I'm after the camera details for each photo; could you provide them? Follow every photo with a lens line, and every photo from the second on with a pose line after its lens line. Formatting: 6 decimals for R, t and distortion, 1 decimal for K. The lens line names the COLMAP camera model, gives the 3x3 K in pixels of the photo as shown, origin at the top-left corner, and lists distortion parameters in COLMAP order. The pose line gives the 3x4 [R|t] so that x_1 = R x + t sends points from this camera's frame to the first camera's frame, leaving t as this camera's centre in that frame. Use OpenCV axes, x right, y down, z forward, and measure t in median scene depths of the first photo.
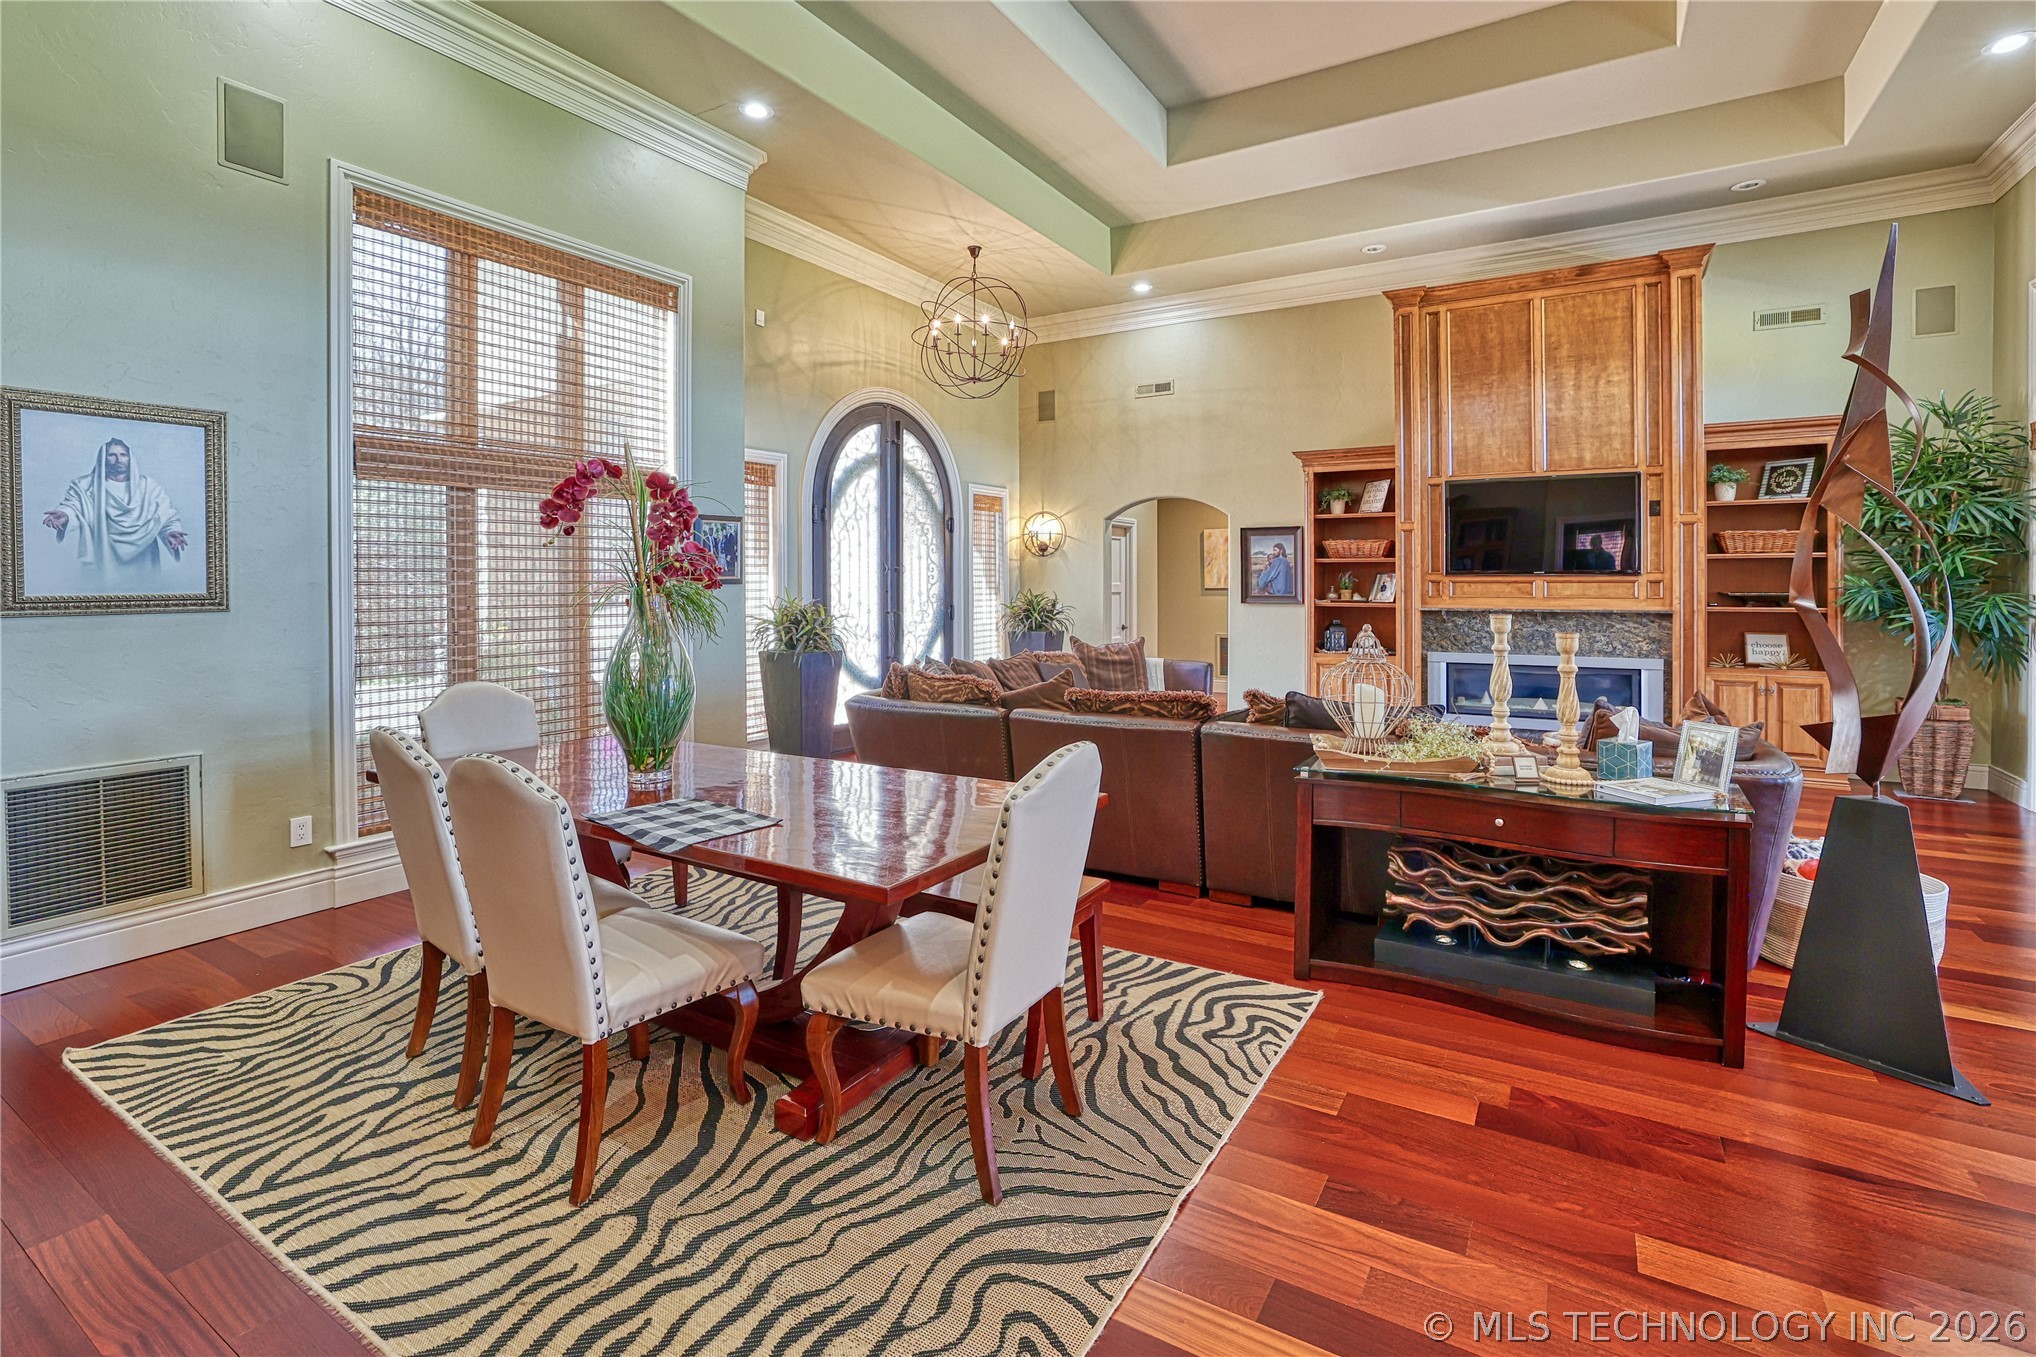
lens RADIAL K [[916.0, 0, 1053.8], [0, 916.0, 560.4], [0, 0, 1]] dist [-0.043113, 0.012267]
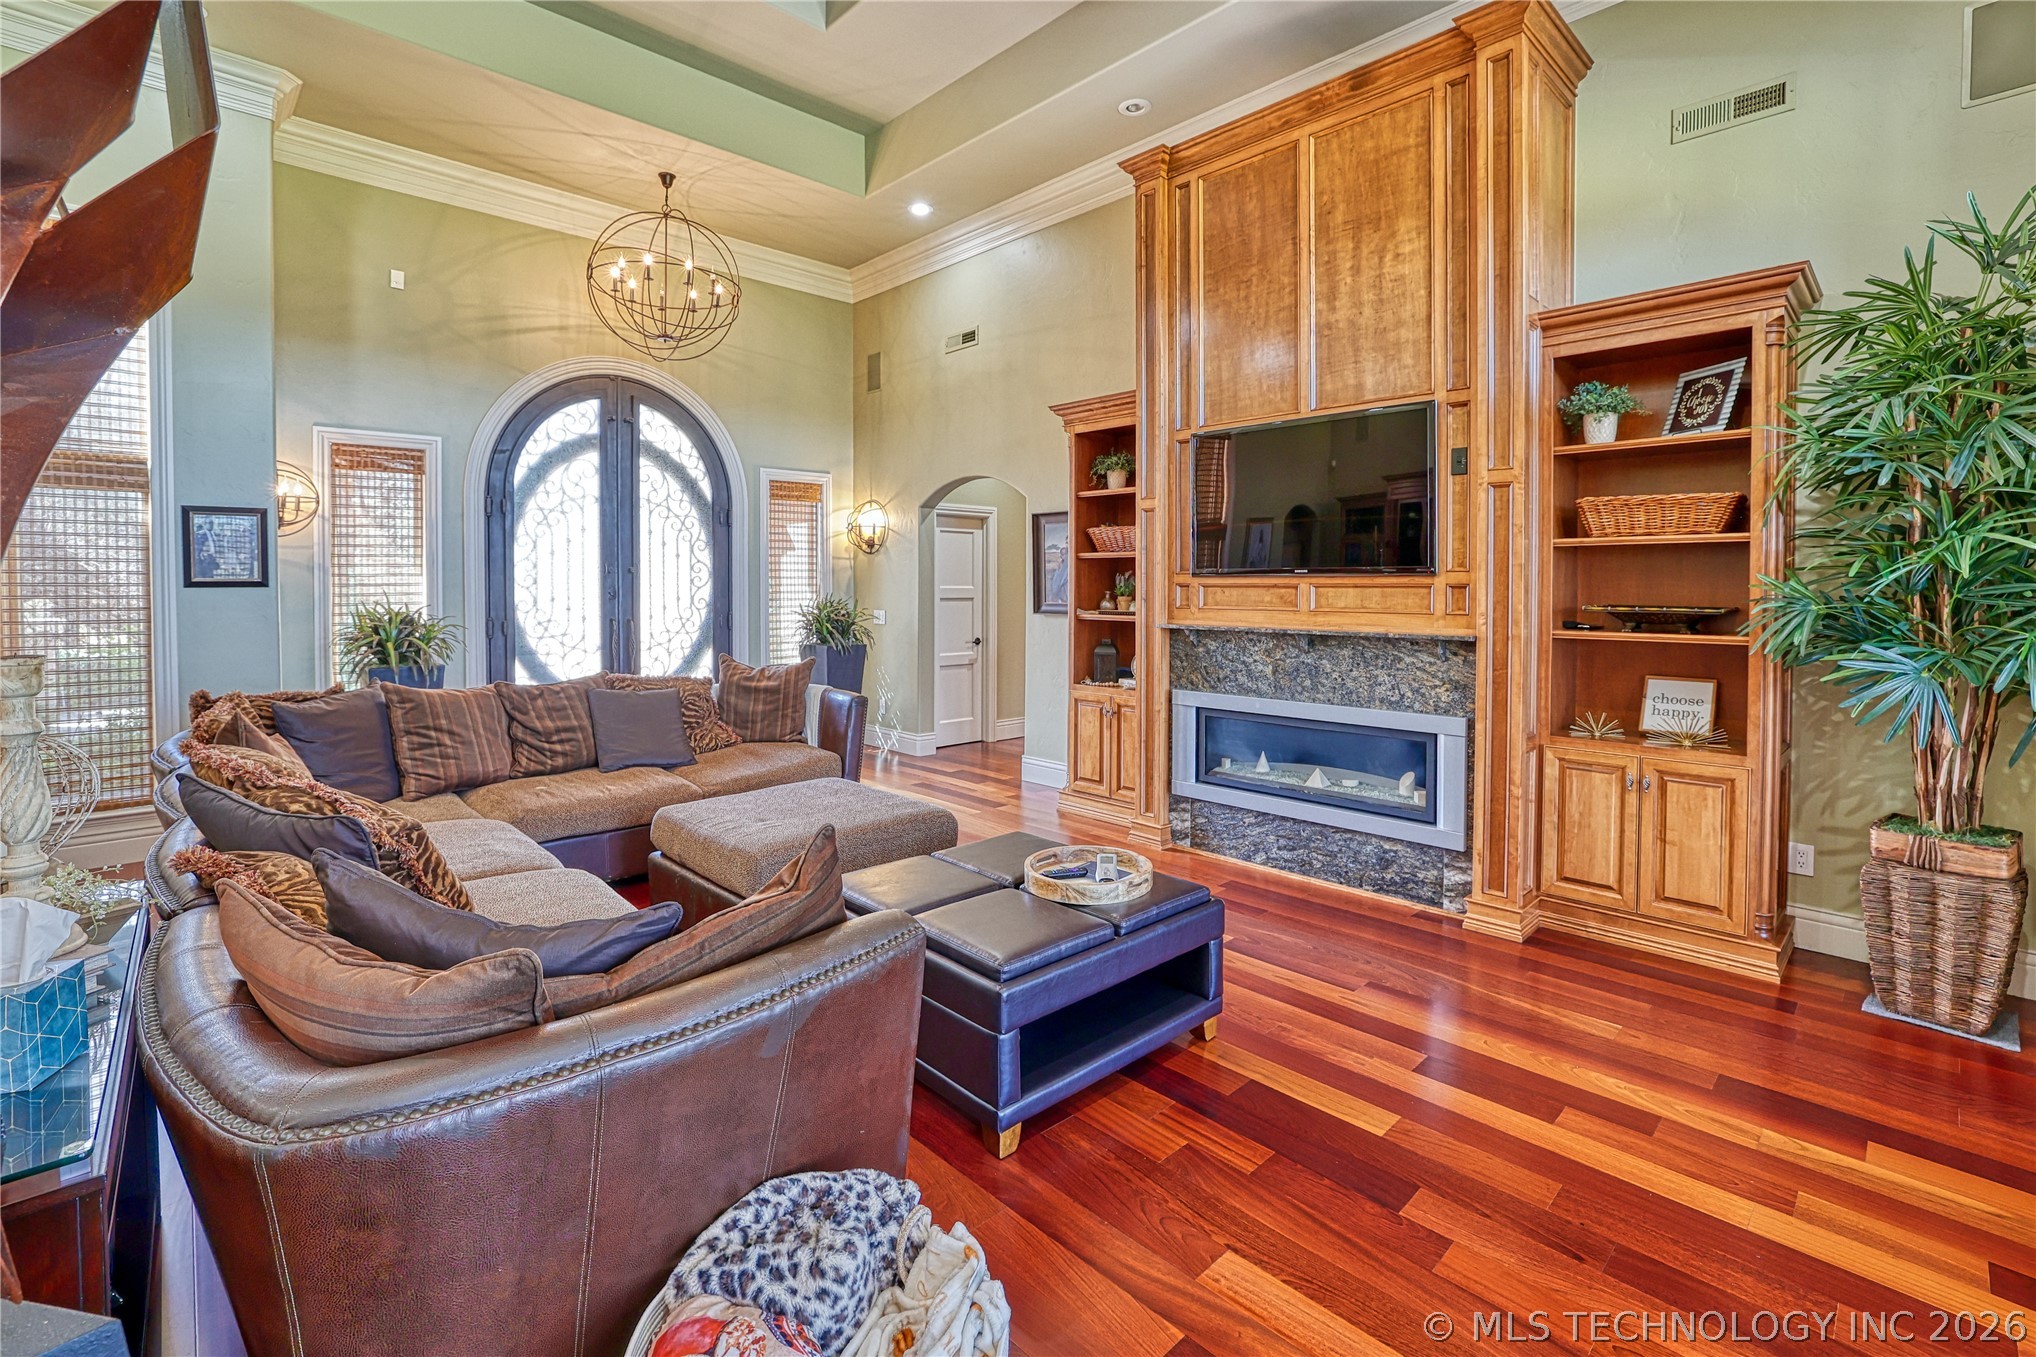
lens RADIAL K [[916.0, 0, 1089.3], [0, 916.0, 585.5], [0, 0, 1]] dist [-0.043113, 0.012267]
pose [[0.969604, 0.001464, -0.244675, 0.551284], [0.005072, 0.999647, 0.026079, 0.005826], [0.244627, -0.026527, 0.969254, 0.345925]]
